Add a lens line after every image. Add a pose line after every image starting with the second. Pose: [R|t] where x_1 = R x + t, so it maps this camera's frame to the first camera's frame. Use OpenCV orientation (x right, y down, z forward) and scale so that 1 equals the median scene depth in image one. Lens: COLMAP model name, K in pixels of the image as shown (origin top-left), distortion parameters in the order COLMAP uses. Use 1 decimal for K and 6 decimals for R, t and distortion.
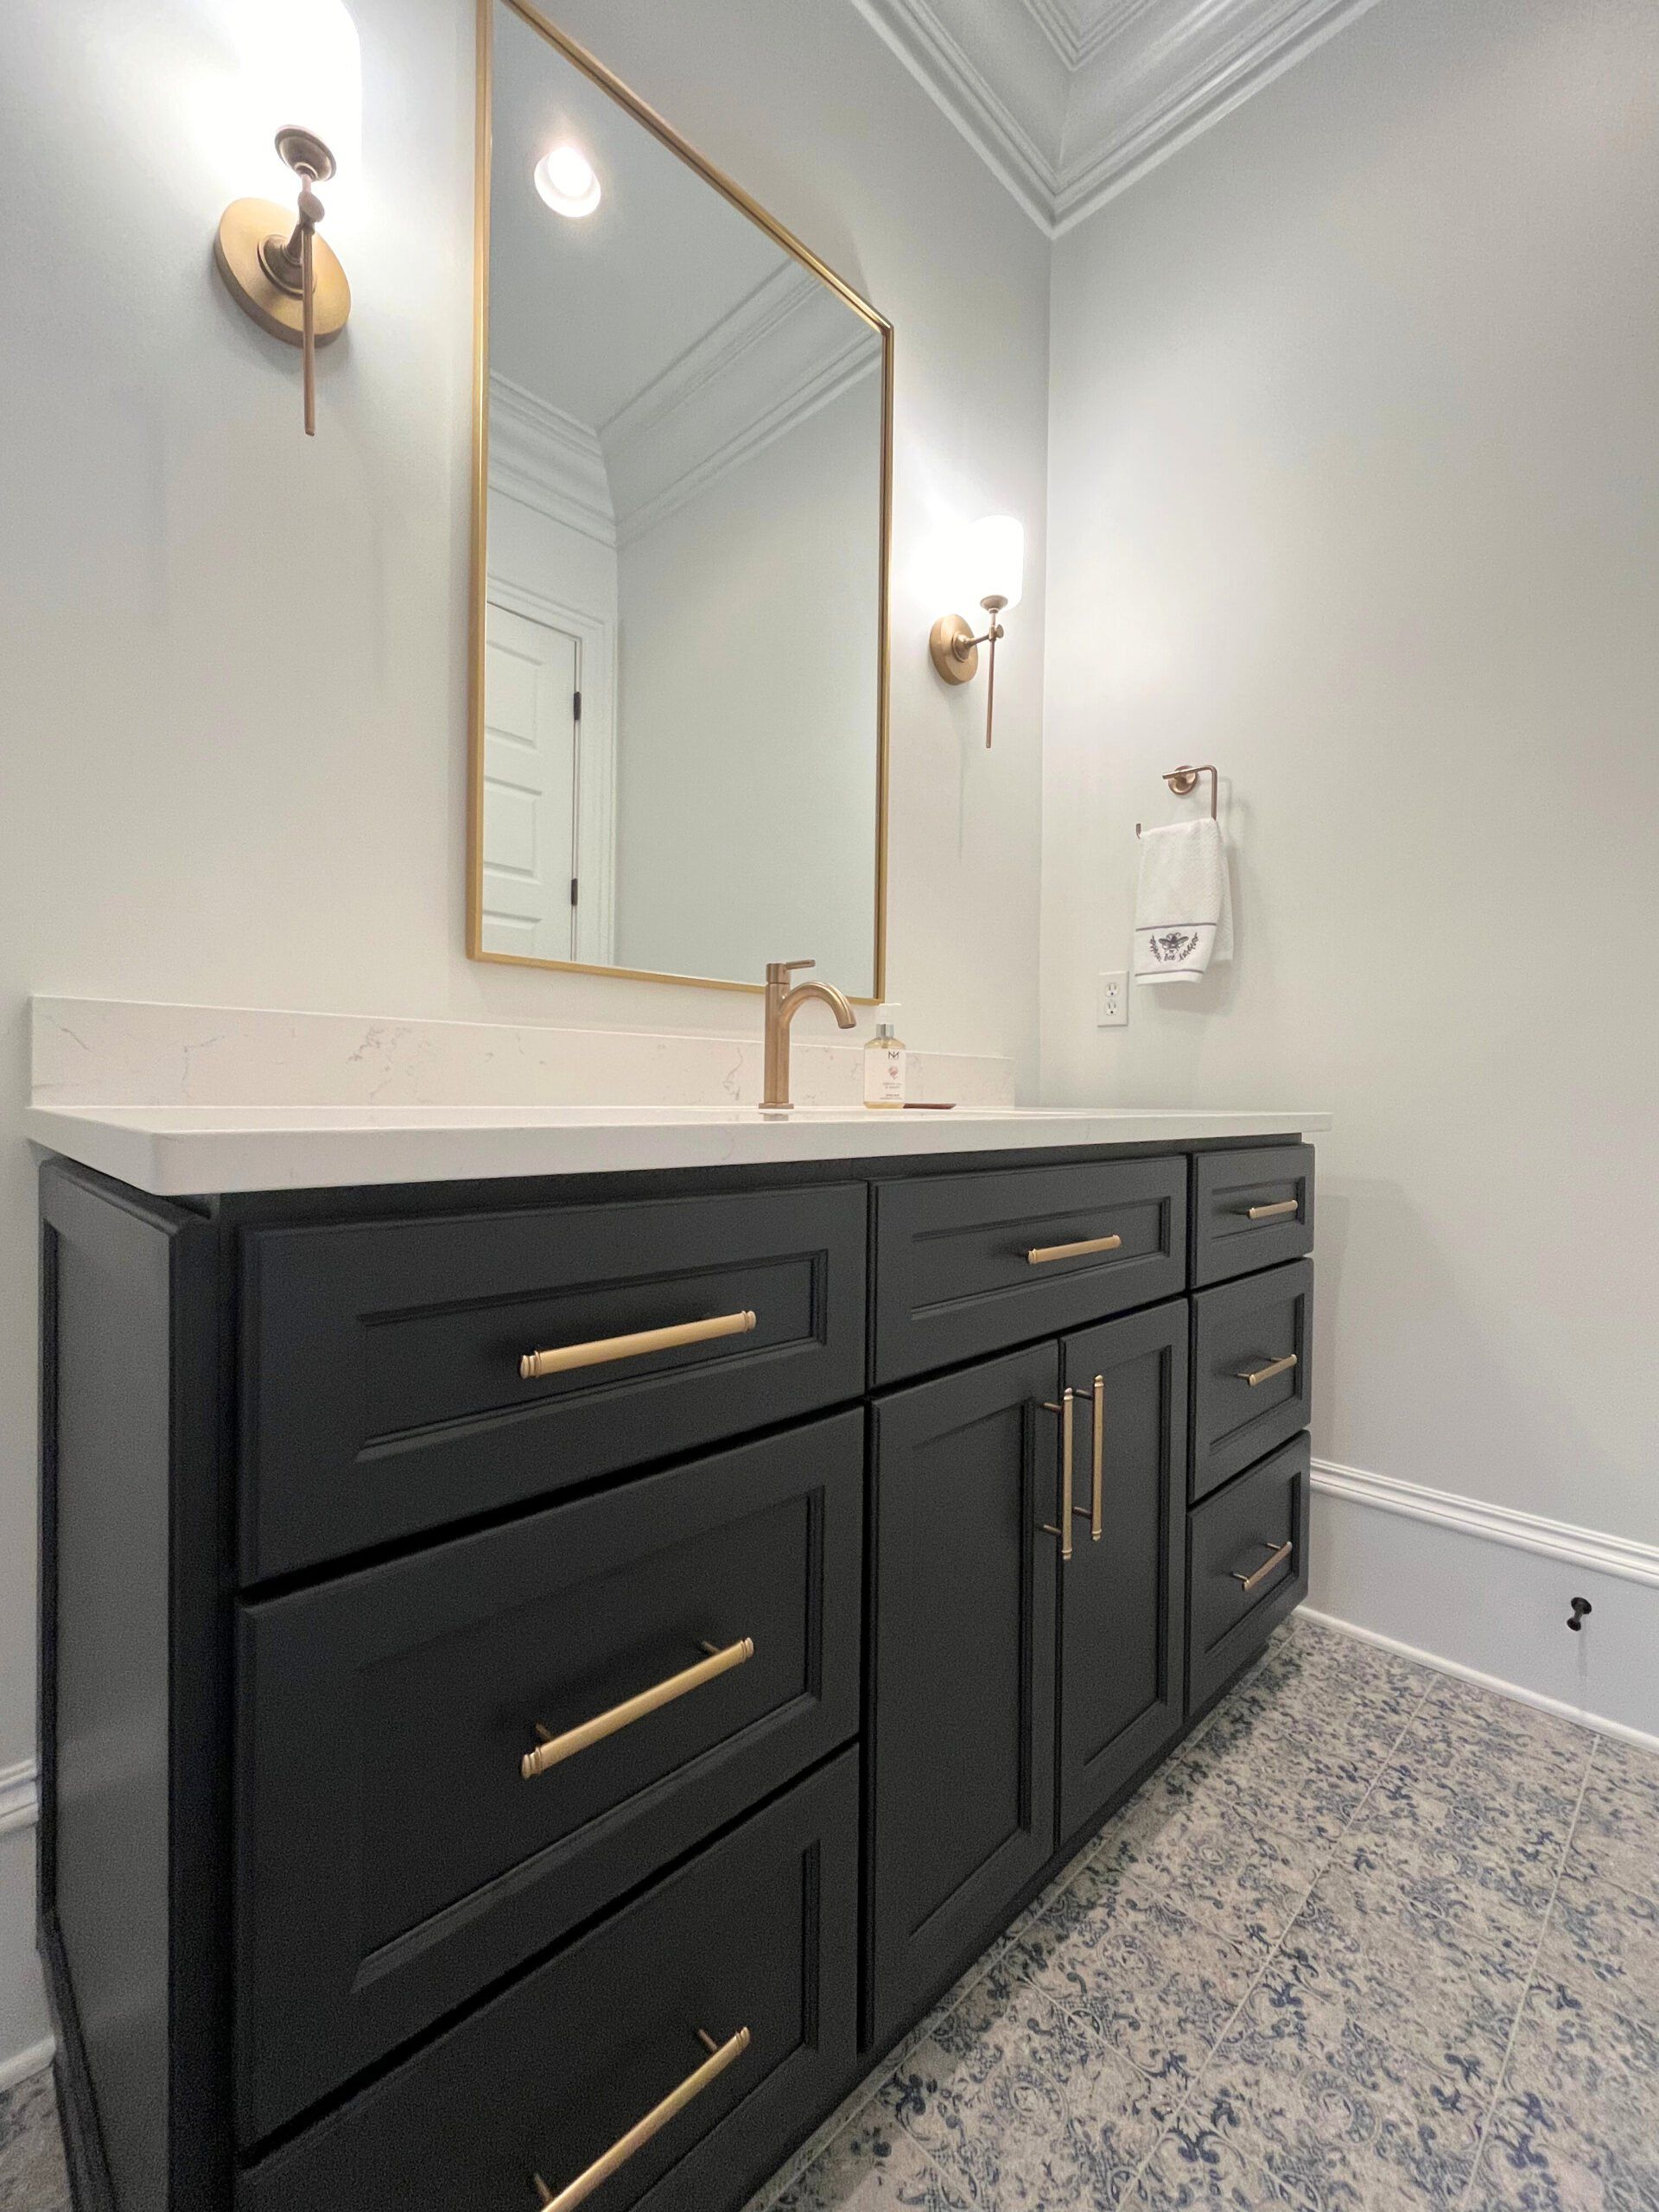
lens RADIAL K [[934.9, 0, 830.5], [0, 934.9, 1105.6], [0, 0, 1]] dist [-0.004986, -0.000585]
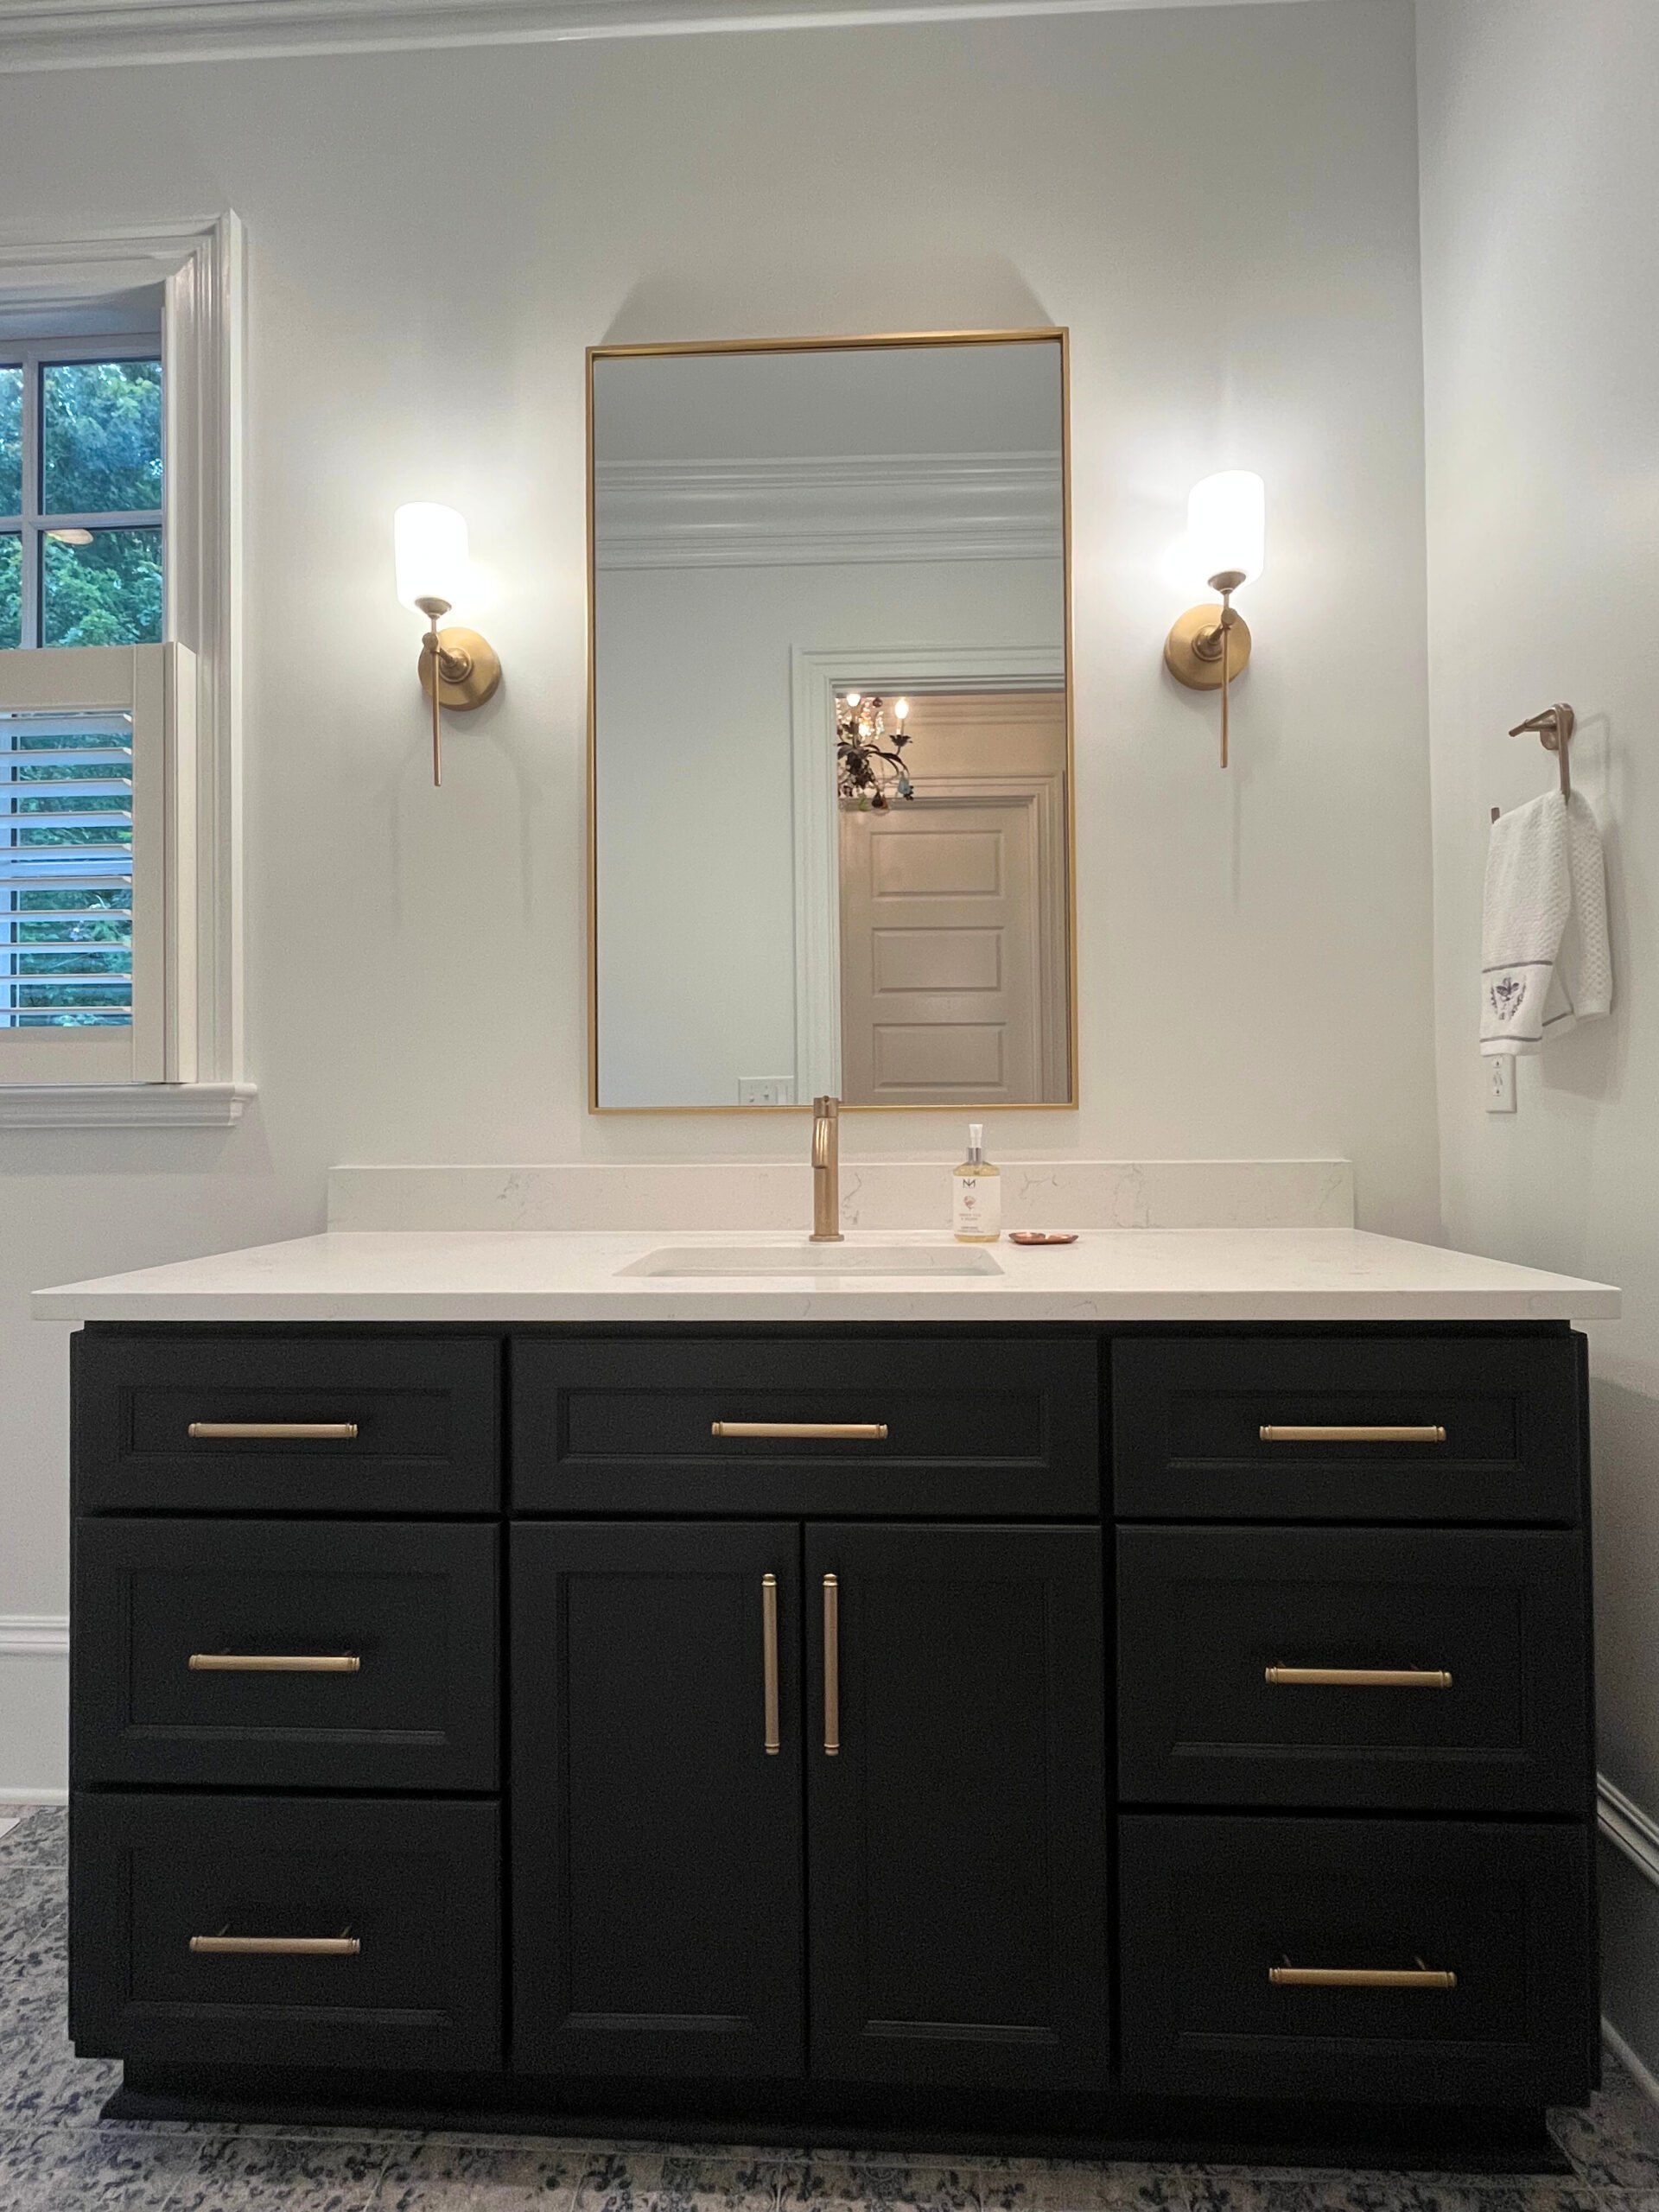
lens RADIAL K [[1126.0, 0, 829.9], [0, 1126.0, 1110.0], [0, 0, 1]] dist [-0.007084, 0.000202]
pose [[0.673297, -0.027400, -0.738864, 1.106845], [0.008470, 0.999533, -0.029349, -0.133512], [0.739324, 0.013503, 0.673215, 0.248172]]
